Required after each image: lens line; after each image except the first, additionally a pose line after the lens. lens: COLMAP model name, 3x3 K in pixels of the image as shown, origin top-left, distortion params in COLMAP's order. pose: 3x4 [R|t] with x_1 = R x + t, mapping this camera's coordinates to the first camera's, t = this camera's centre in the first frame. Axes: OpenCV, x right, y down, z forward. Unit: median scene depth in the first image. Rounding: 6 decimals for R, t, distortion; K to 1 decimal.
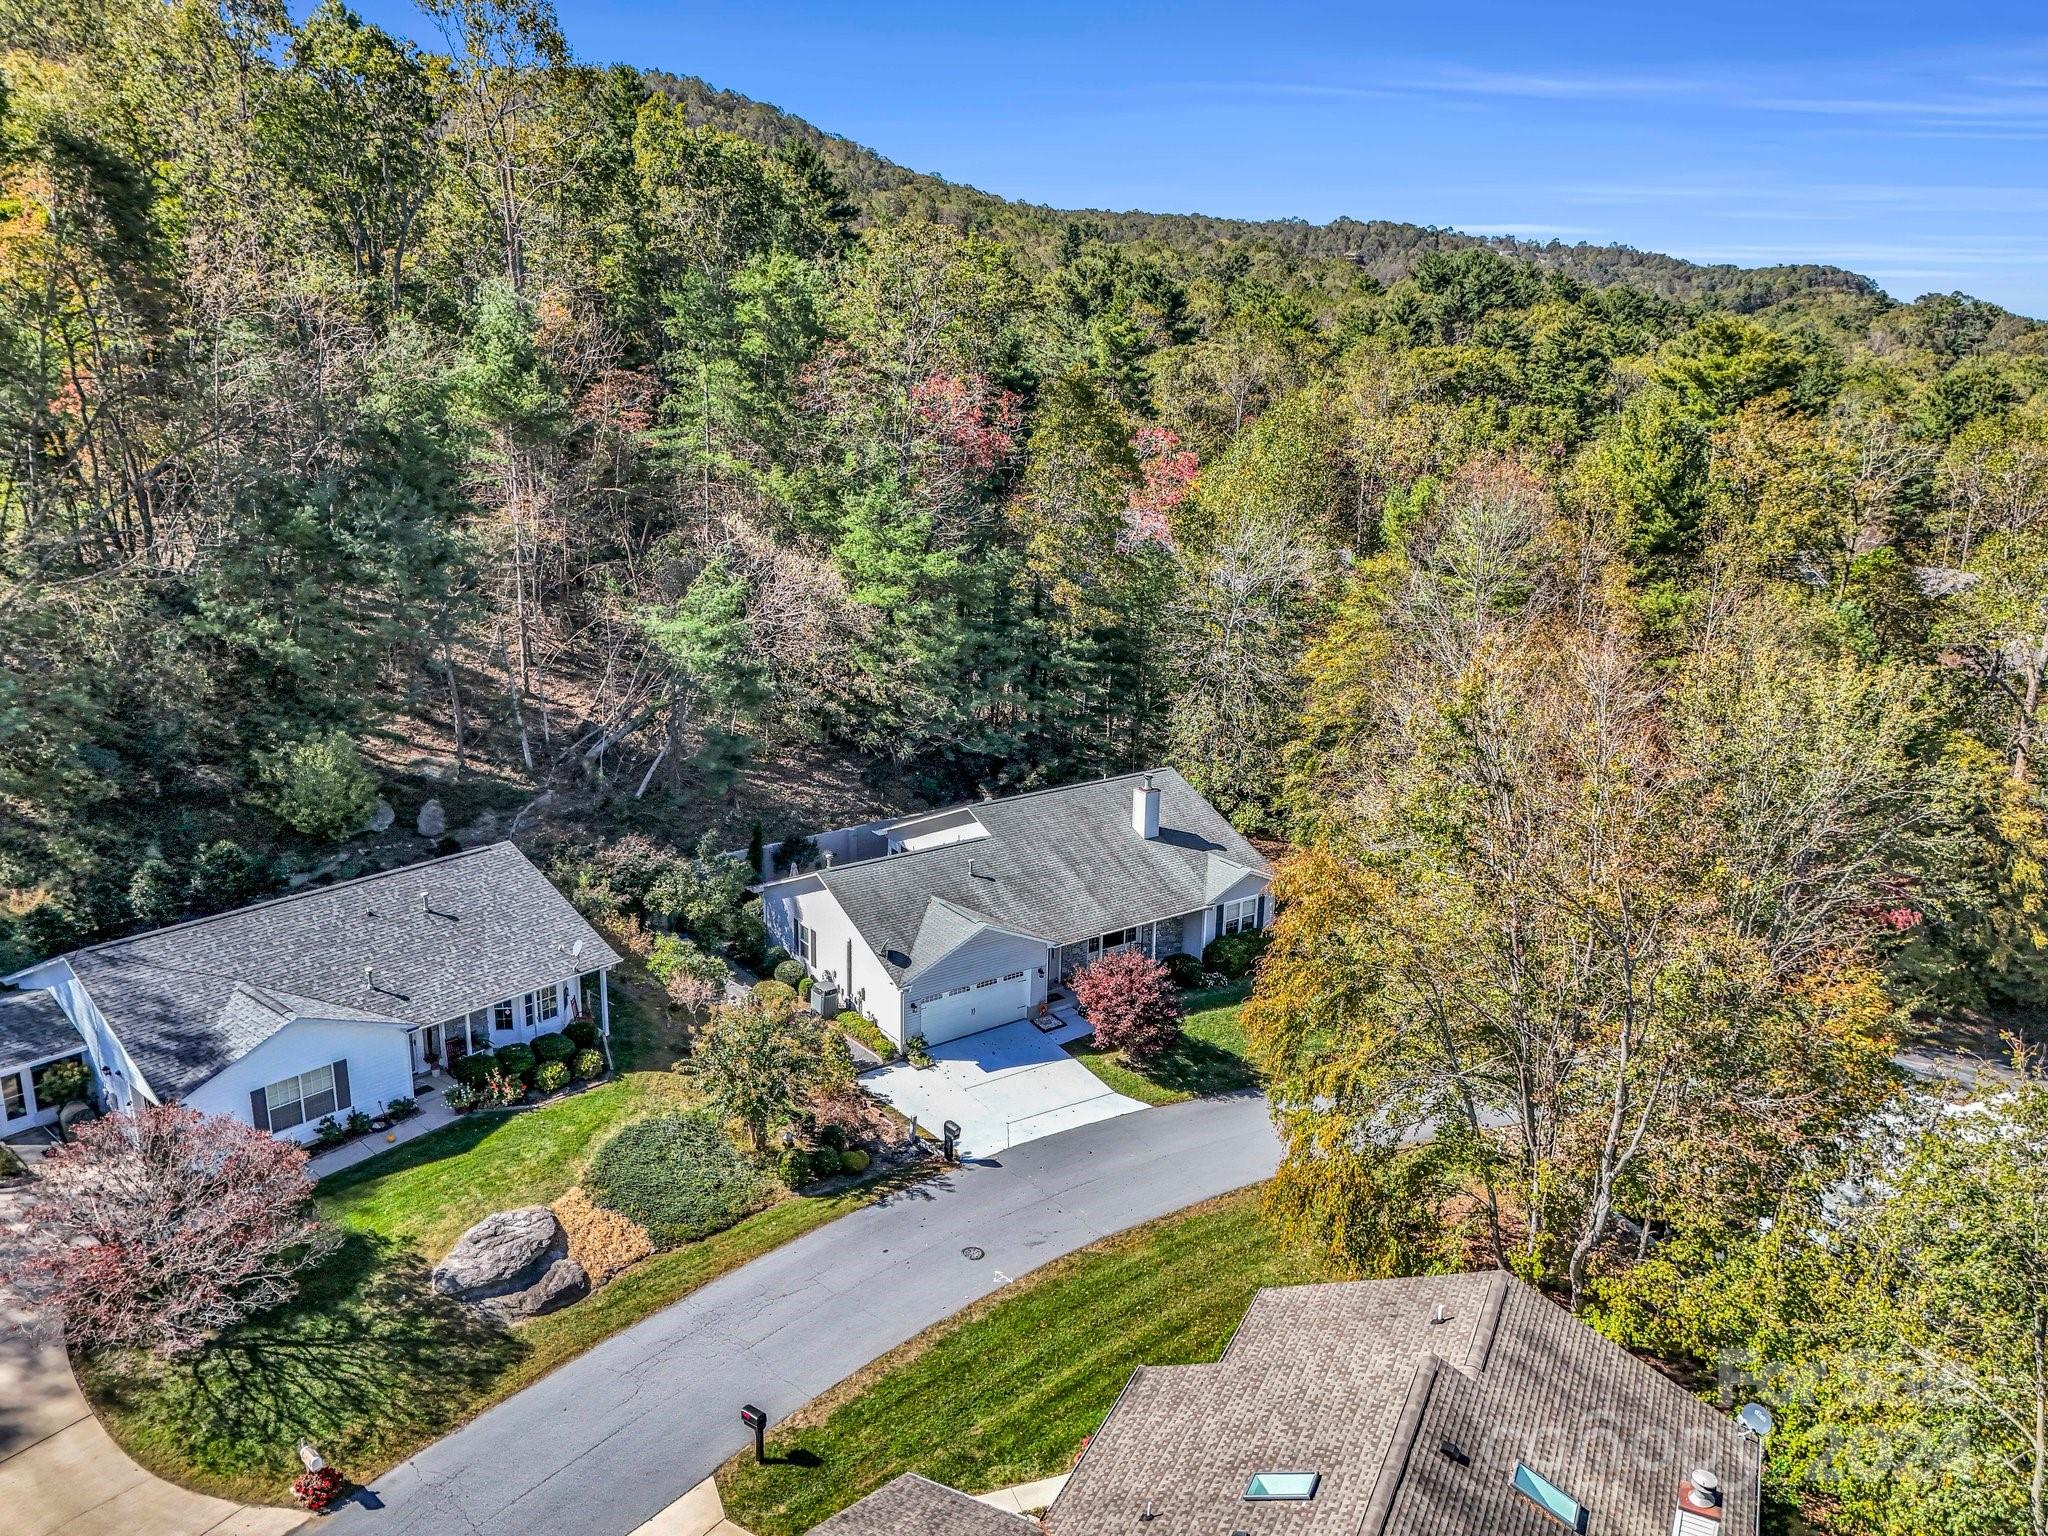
lens RADIAL K [[1443.8, 0, 1025.9], [0, 1443.8, 770.6], [0, 0, 1]] dist [0.009393, -0.000412]
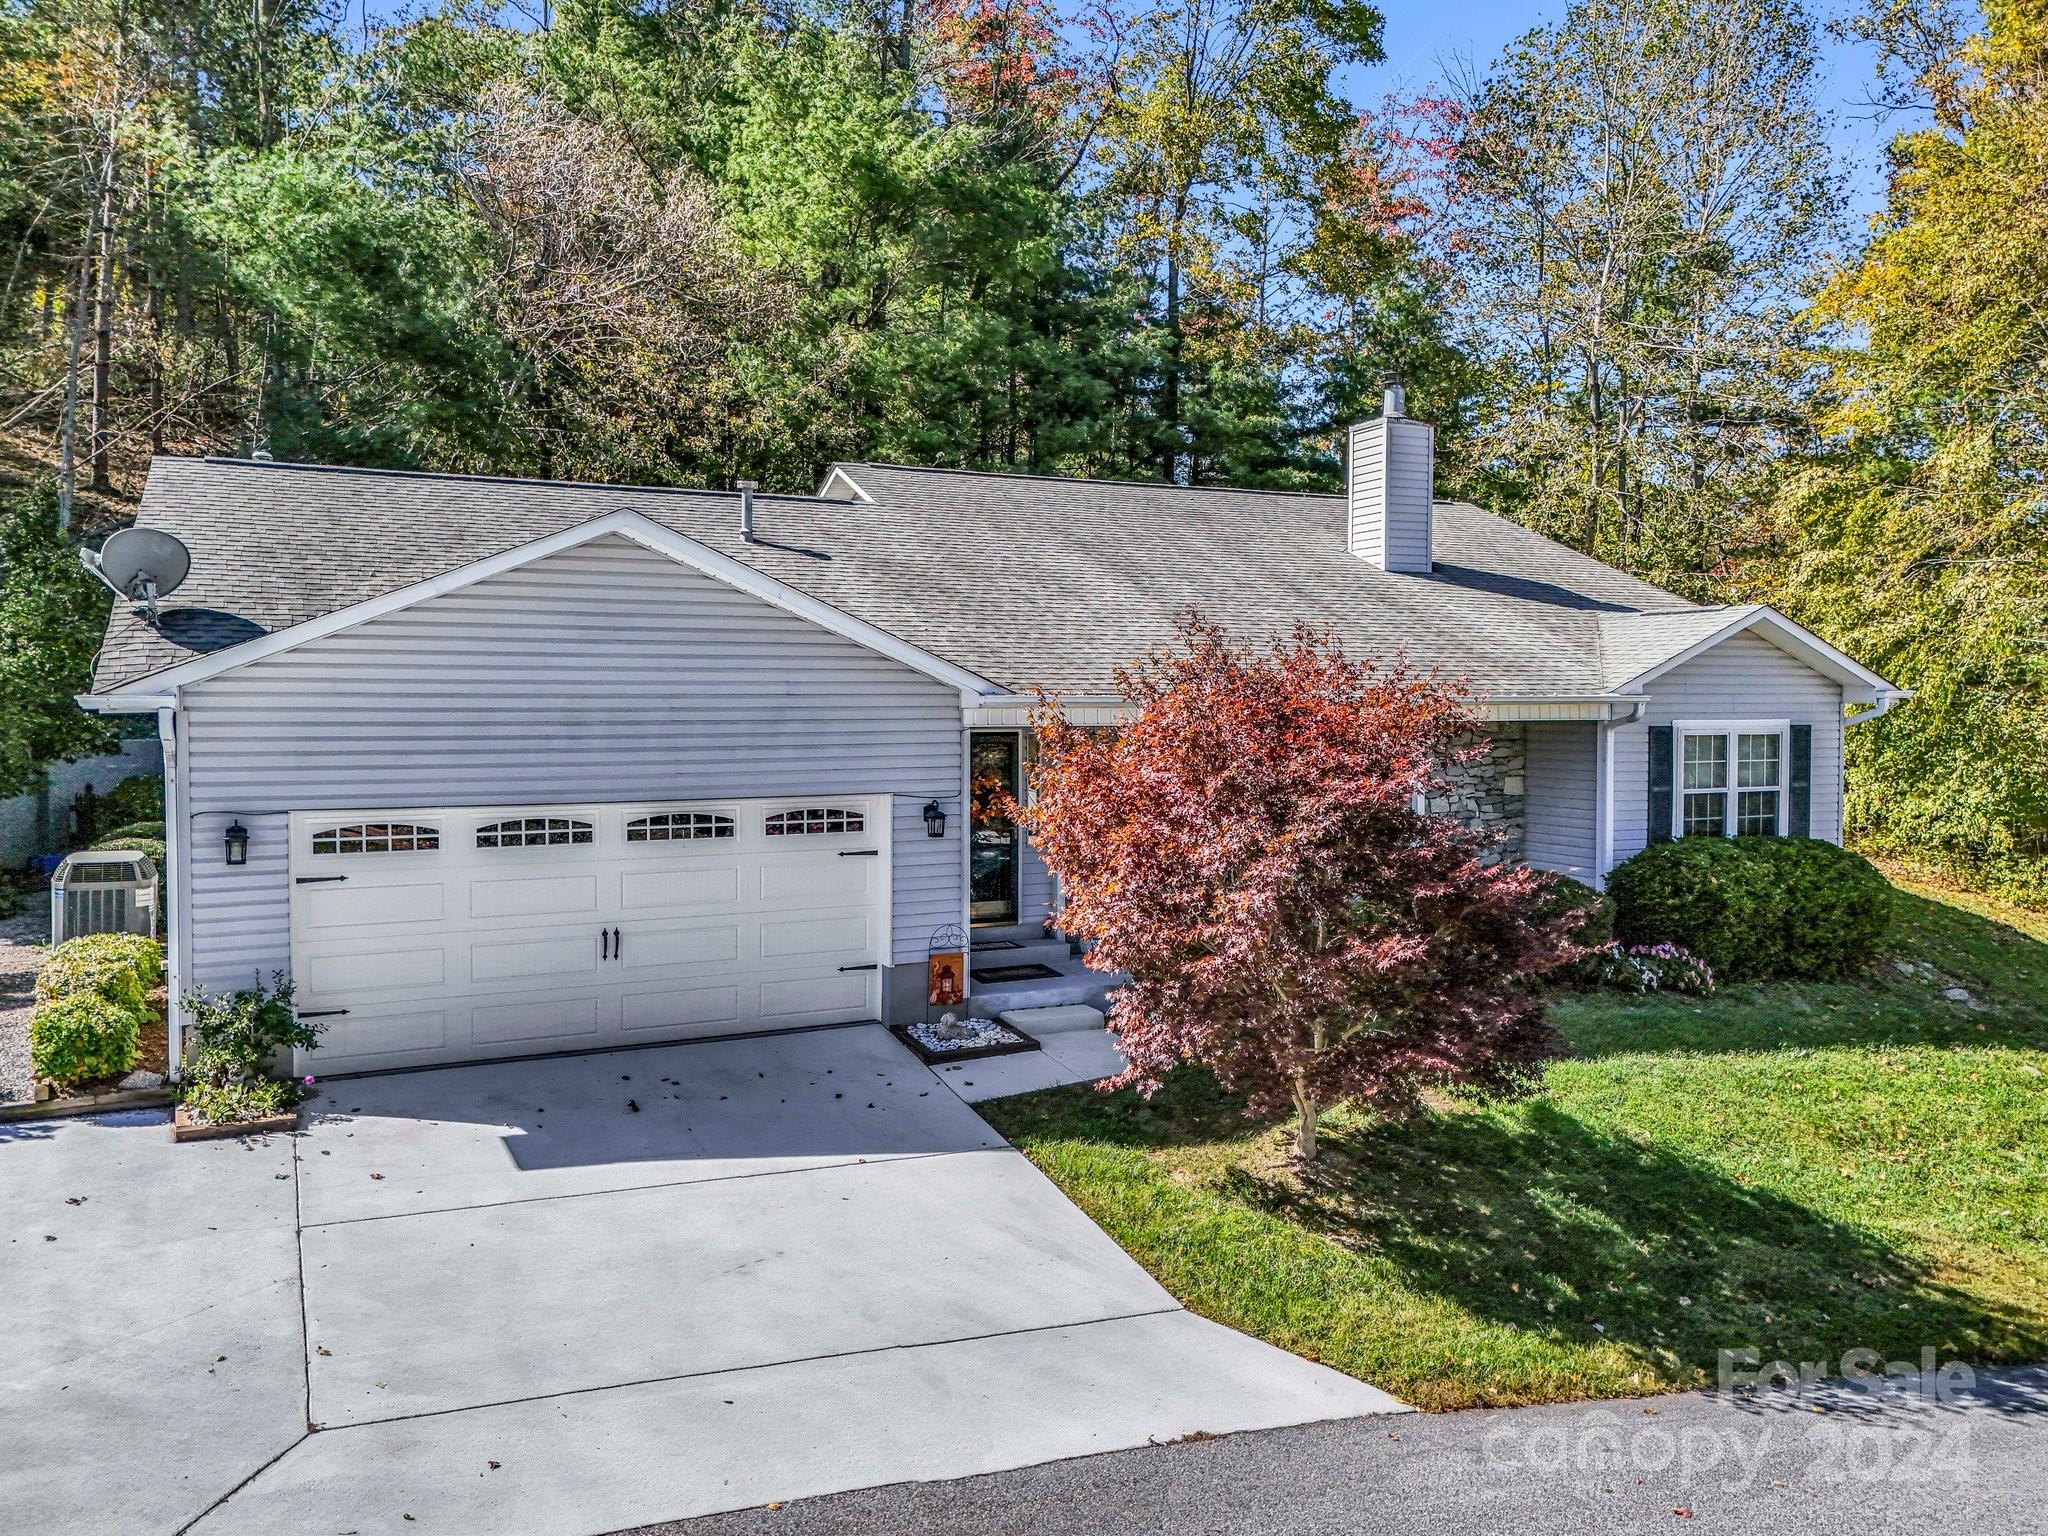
lens RADIAL K [[1443.8, 0, 1021.0], [0, 1443.8, 765.4], [0, 0, 1]] dist [0.009393, -0.000412]
pose [[0.978060, -0.029570, -0.206214, 0.080159], [-0.021846, 0.969859, -0.242686, 0.200724], [0.207174, 0.241866, 0.947934, 0.810763]]
